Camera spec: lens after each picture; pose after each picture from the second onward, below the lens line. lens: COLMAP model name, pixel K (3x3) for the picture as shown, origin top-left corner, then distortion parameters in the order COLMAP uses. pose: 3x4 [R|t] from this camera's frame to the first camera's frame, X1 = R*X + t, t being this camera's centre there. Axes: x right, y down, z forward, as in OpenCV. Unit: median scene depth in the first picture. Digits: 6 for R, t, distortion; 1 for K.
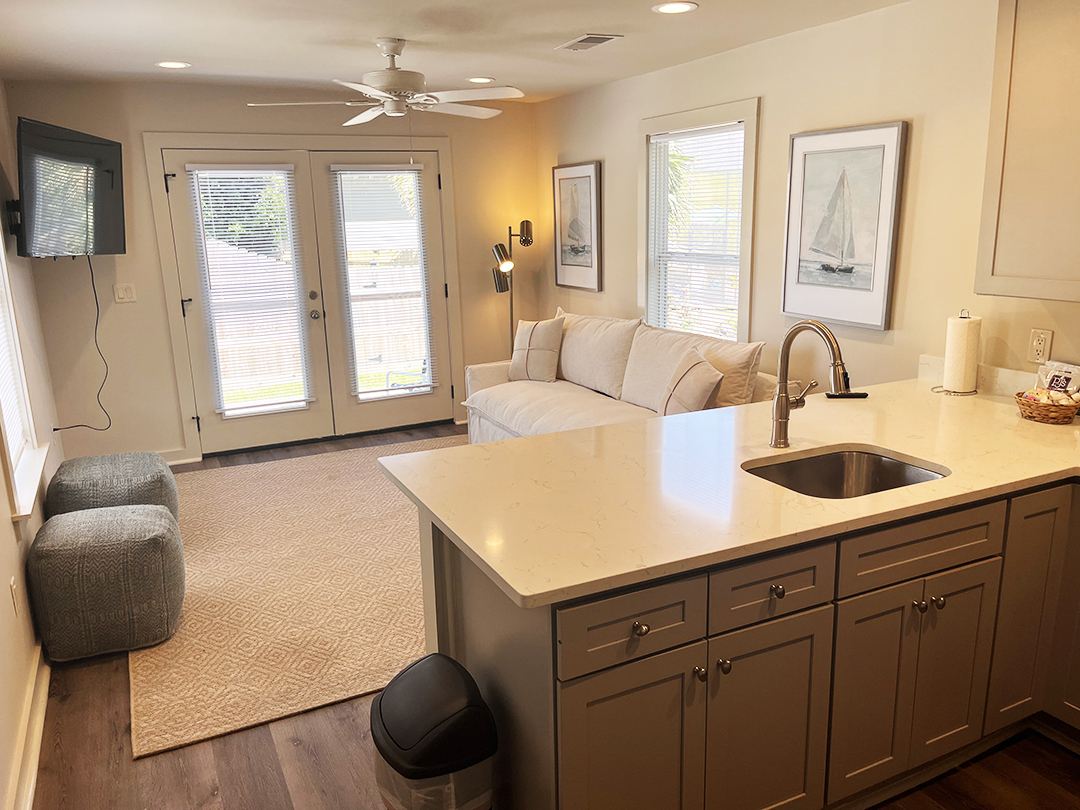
lens RADIAL K [[819.5, 0, 540.0], [0, 819.5, 405.0], [0, 0, 1]] dist [0.037570, 0.000422]
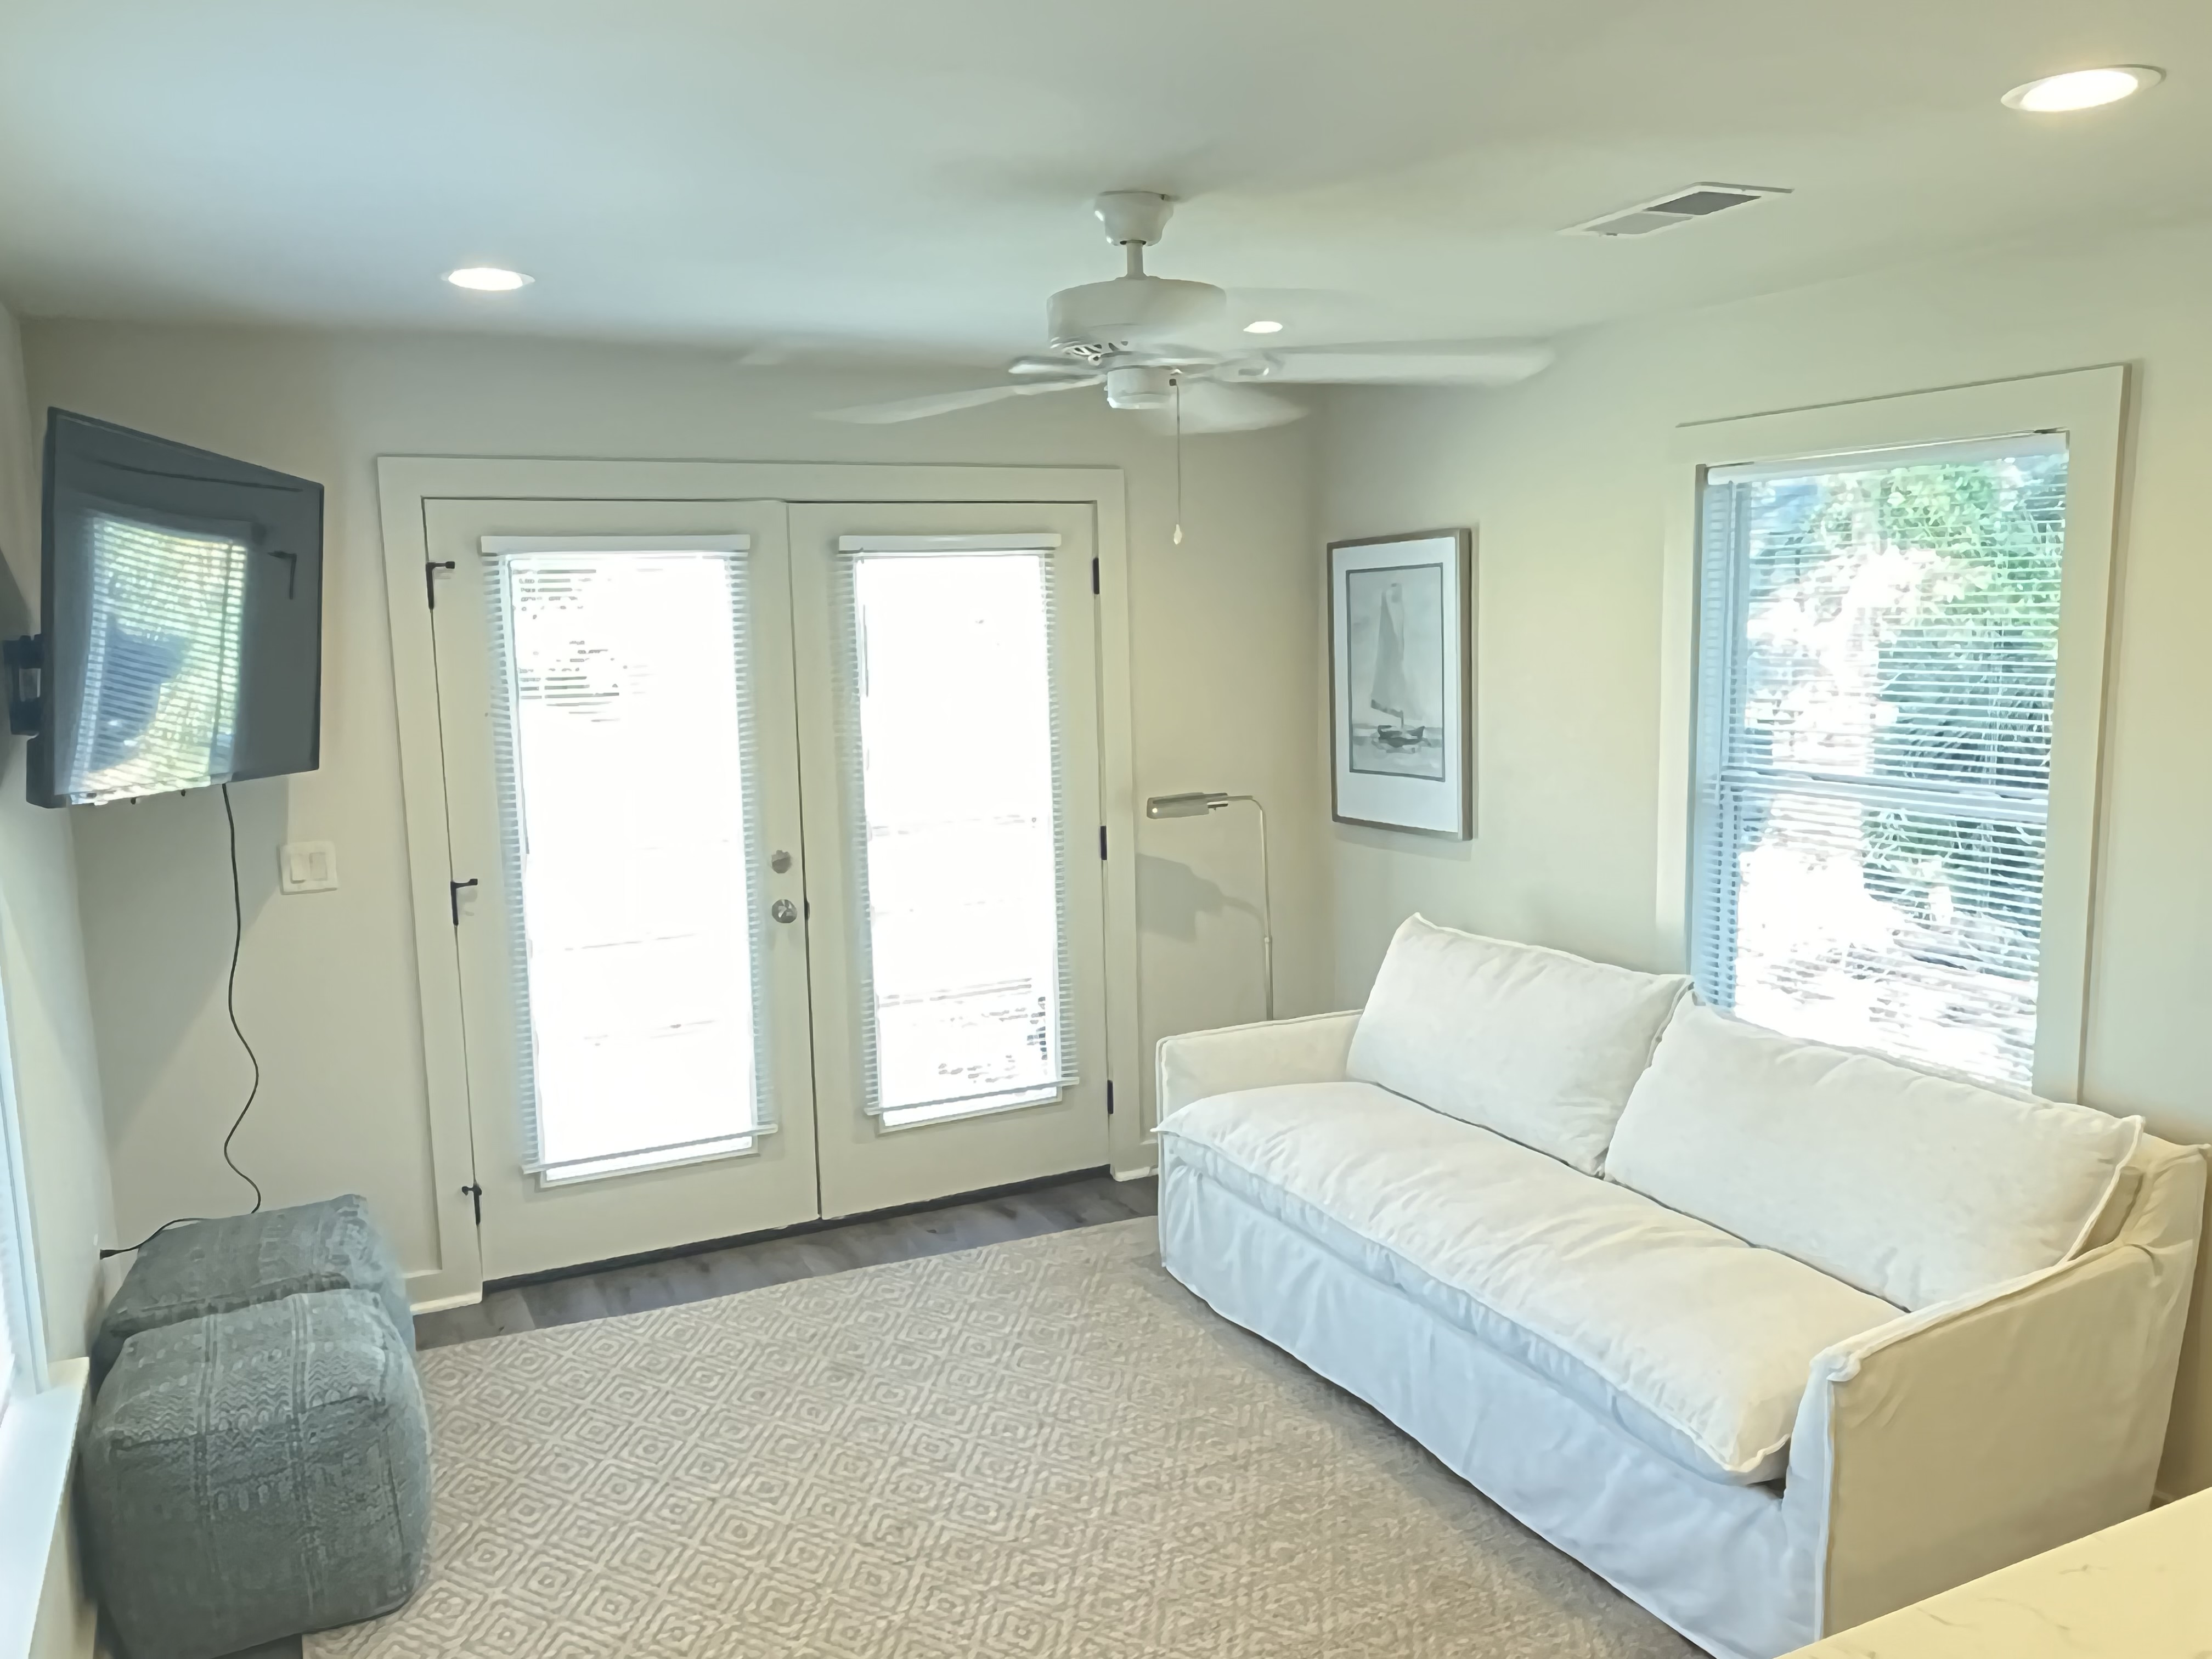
lens RADIAL K [[1661.9, 0, 1091.9], [0, 1661.9, 843.0], [0, 0, 1]] dist [0.012823, -0.003760]
pose [[0.999984, 0.004691, 0.003123, -0.132921], [-0.004376, 0.995553, -0.094100, -0.070231], [-0.003551, 0.094085, 0.995558, 0.218237]]
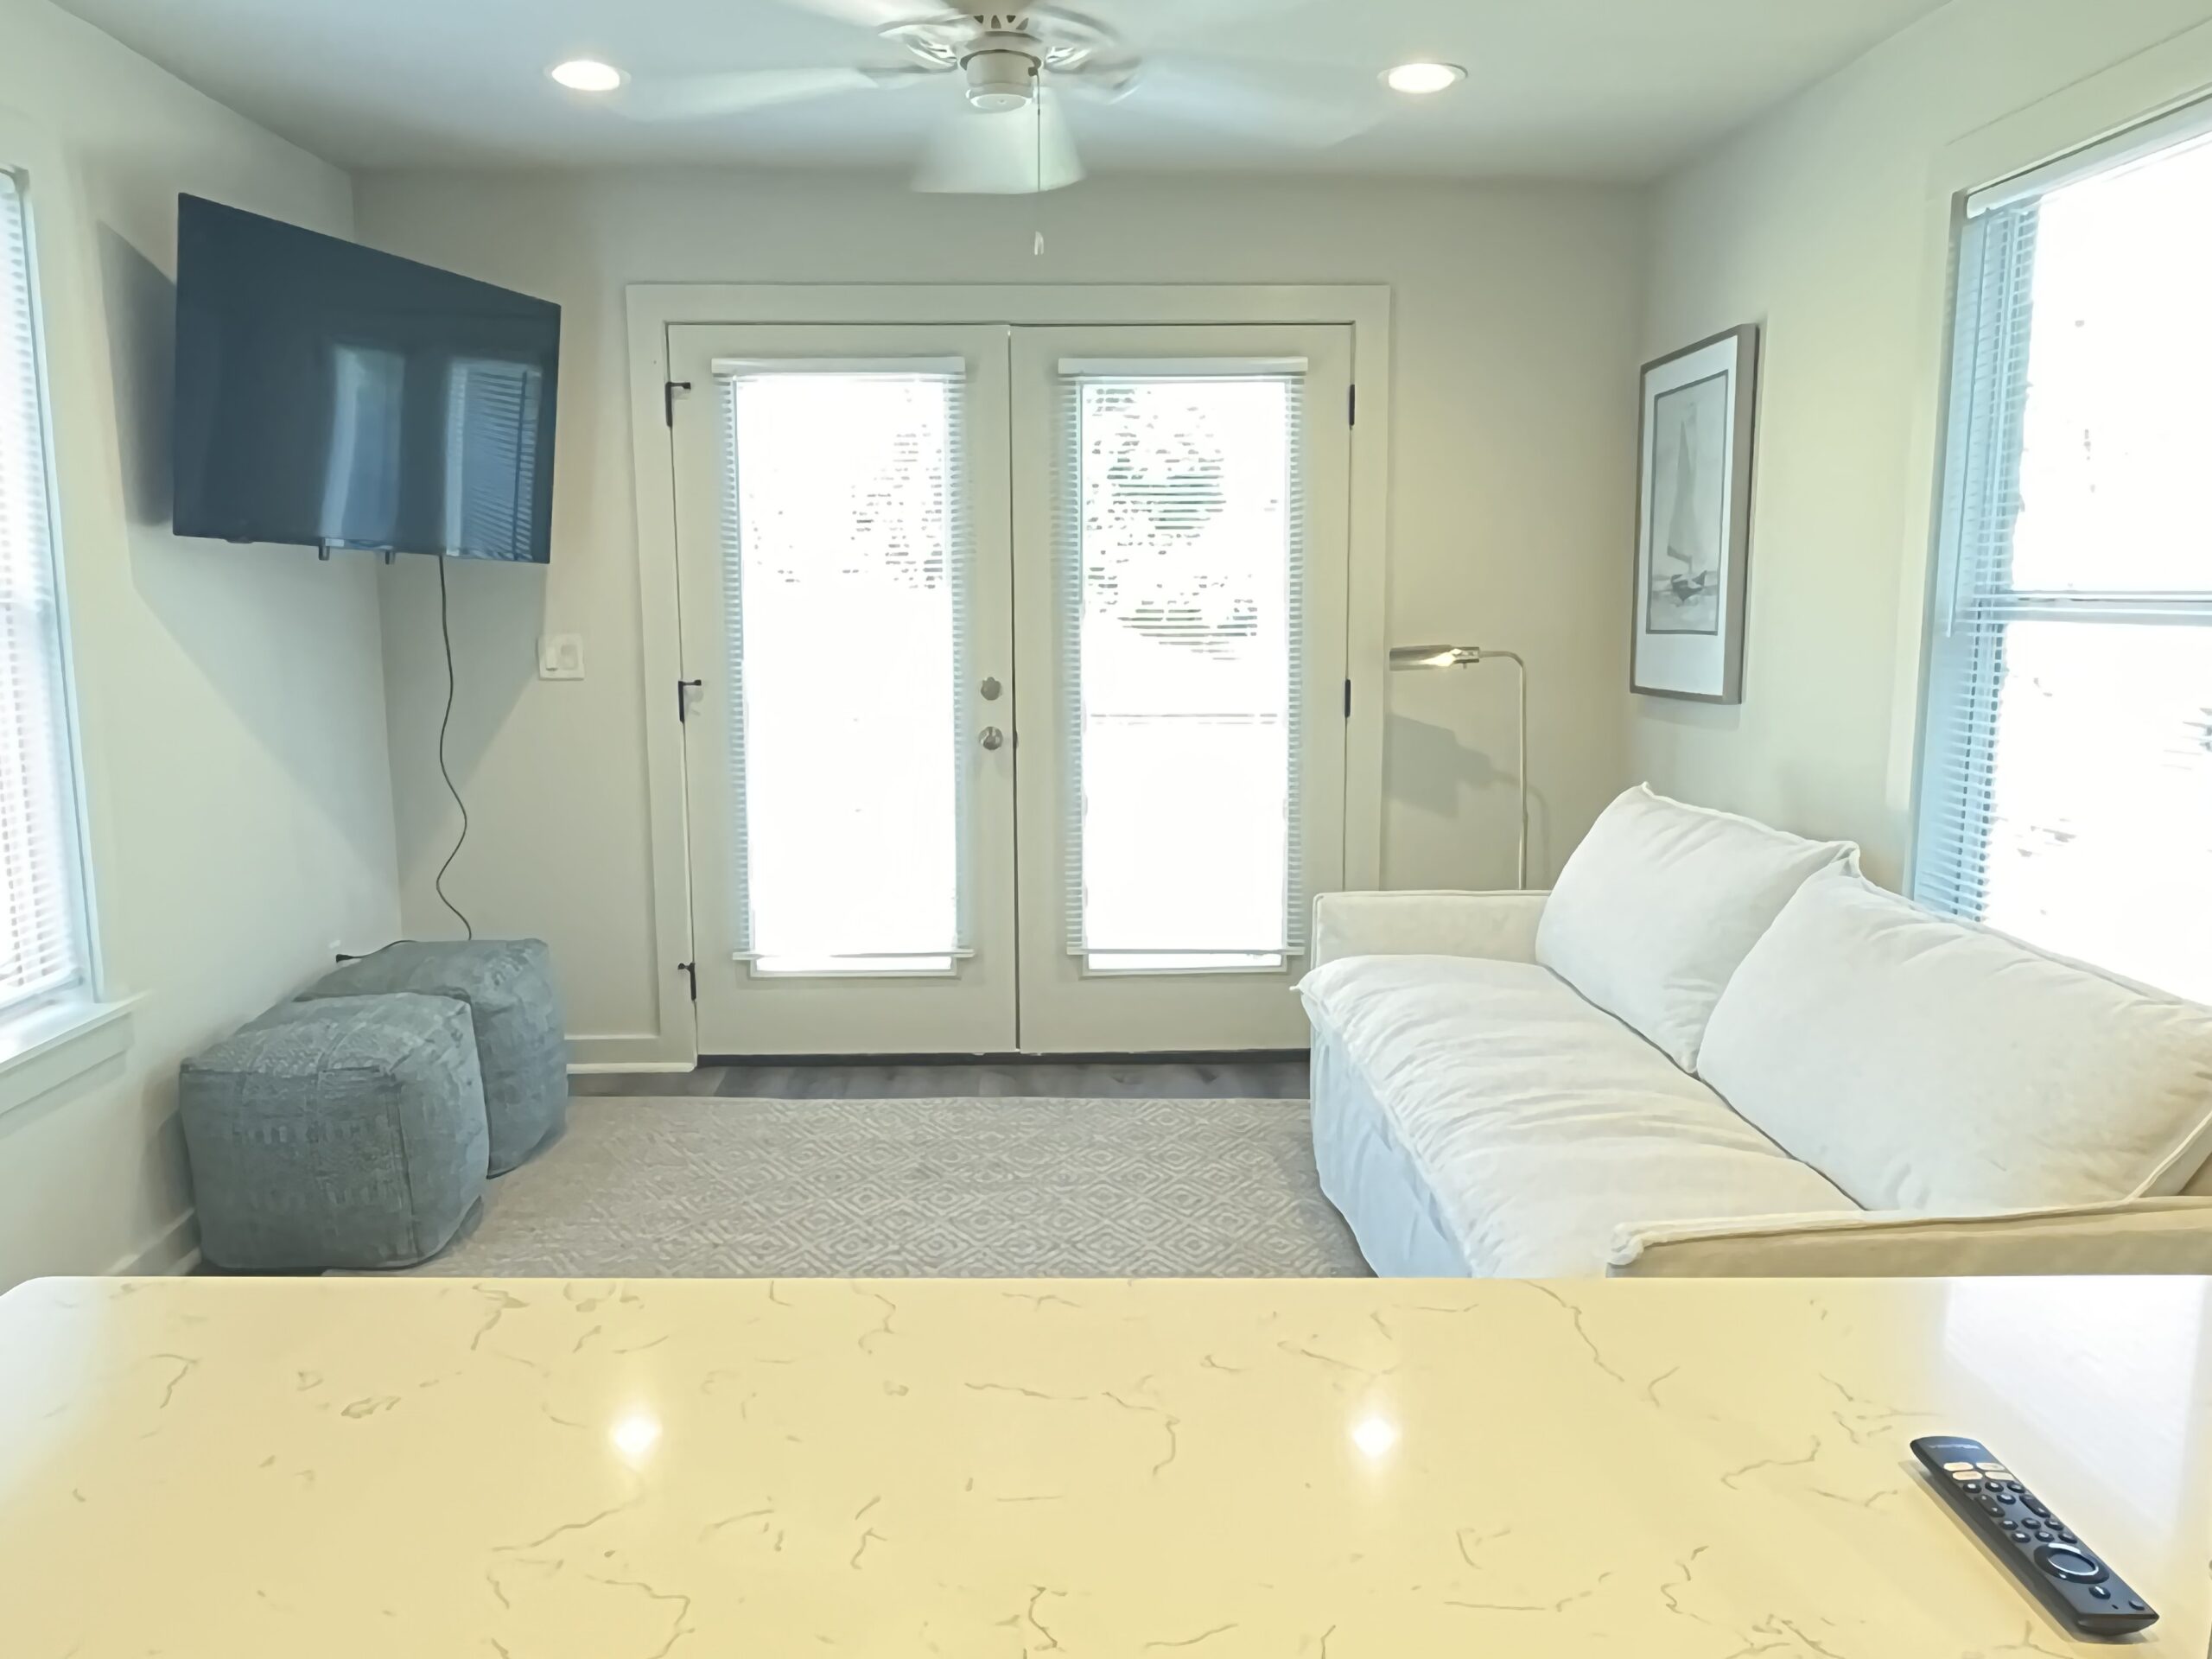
lens RADIAL K [[1661.9, 0, 1091.9], [0, 1661.9, 843.0], [0, 0, 1]] dist [0.012823, -0.003760]
pose [[0.908589, 0.087611, -0.408400, 0.098912], [-0.118614, 0.991622, -0.051162, -0.026606], [0.400495, 0.094927, 0.911368, 0.308268]]
